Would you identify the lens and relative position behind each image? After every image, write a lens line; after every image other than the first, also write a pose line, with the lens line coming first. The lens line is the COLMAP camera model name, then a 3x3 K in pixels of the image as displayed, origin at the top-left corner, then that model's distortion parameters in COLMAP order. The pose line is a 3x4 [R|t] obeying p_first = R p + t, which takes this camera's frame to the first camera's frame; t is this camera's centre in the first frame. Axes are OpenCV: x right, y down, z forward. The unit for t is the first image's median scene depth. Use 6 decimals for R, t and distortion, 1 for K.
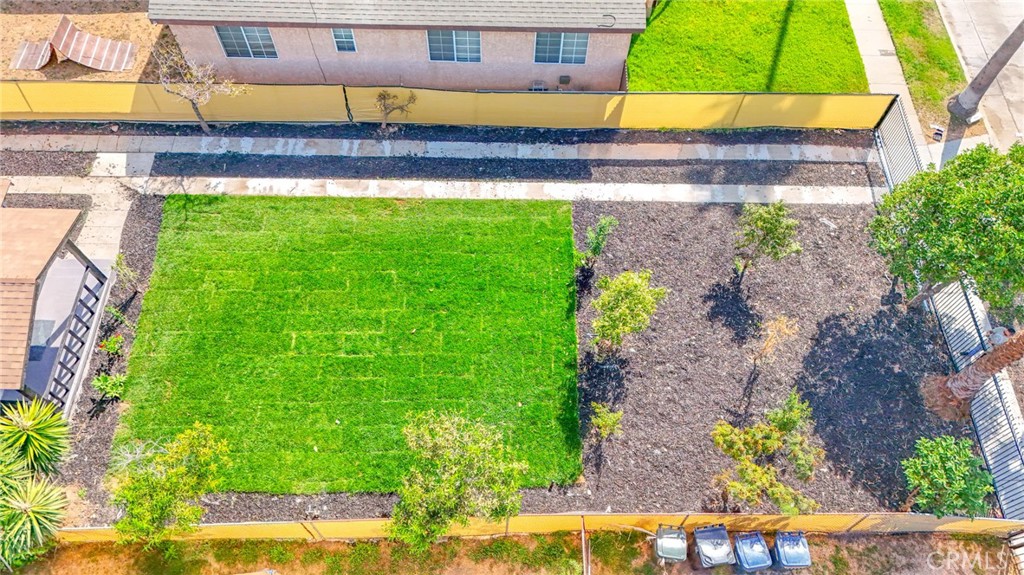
lens RADIAL K [[752.2, 0, 512.0], [0, 752.2, 287.5], [0, 0, 1]] dist [0.082579, -0.072286]
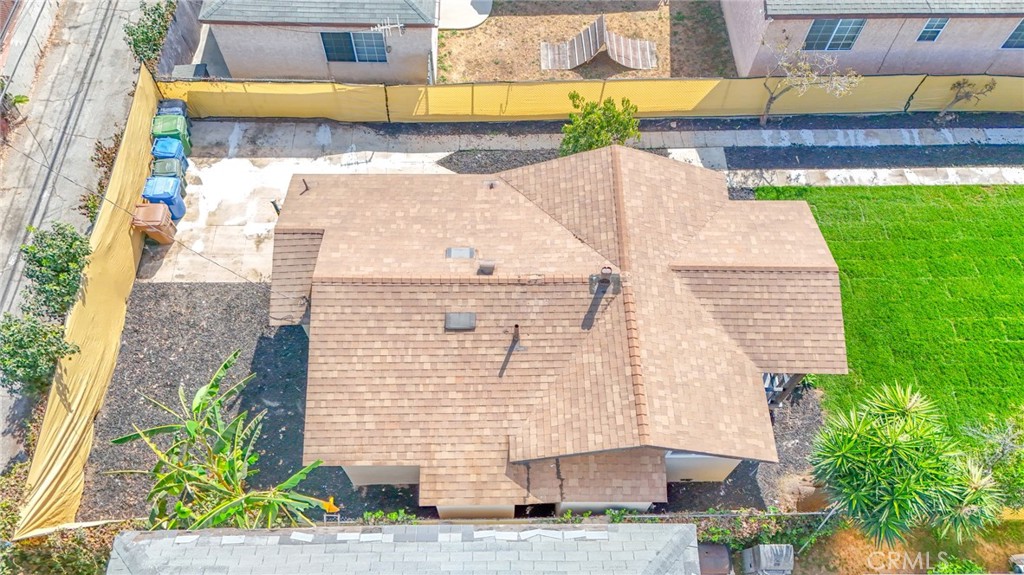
lens RADIAL K [[752.2, 0, 512.0], [0, 752.2, 287.5], [0, 0, 1]] dist [0.082579, -0.072286]
pose [[0.999761, -0.016794, 0.013962, -0.778483], [0.016781, 0.999859, 0.001053, 0.005610], [-0.013977, -0.000818, 0.999902, -0.010434]]
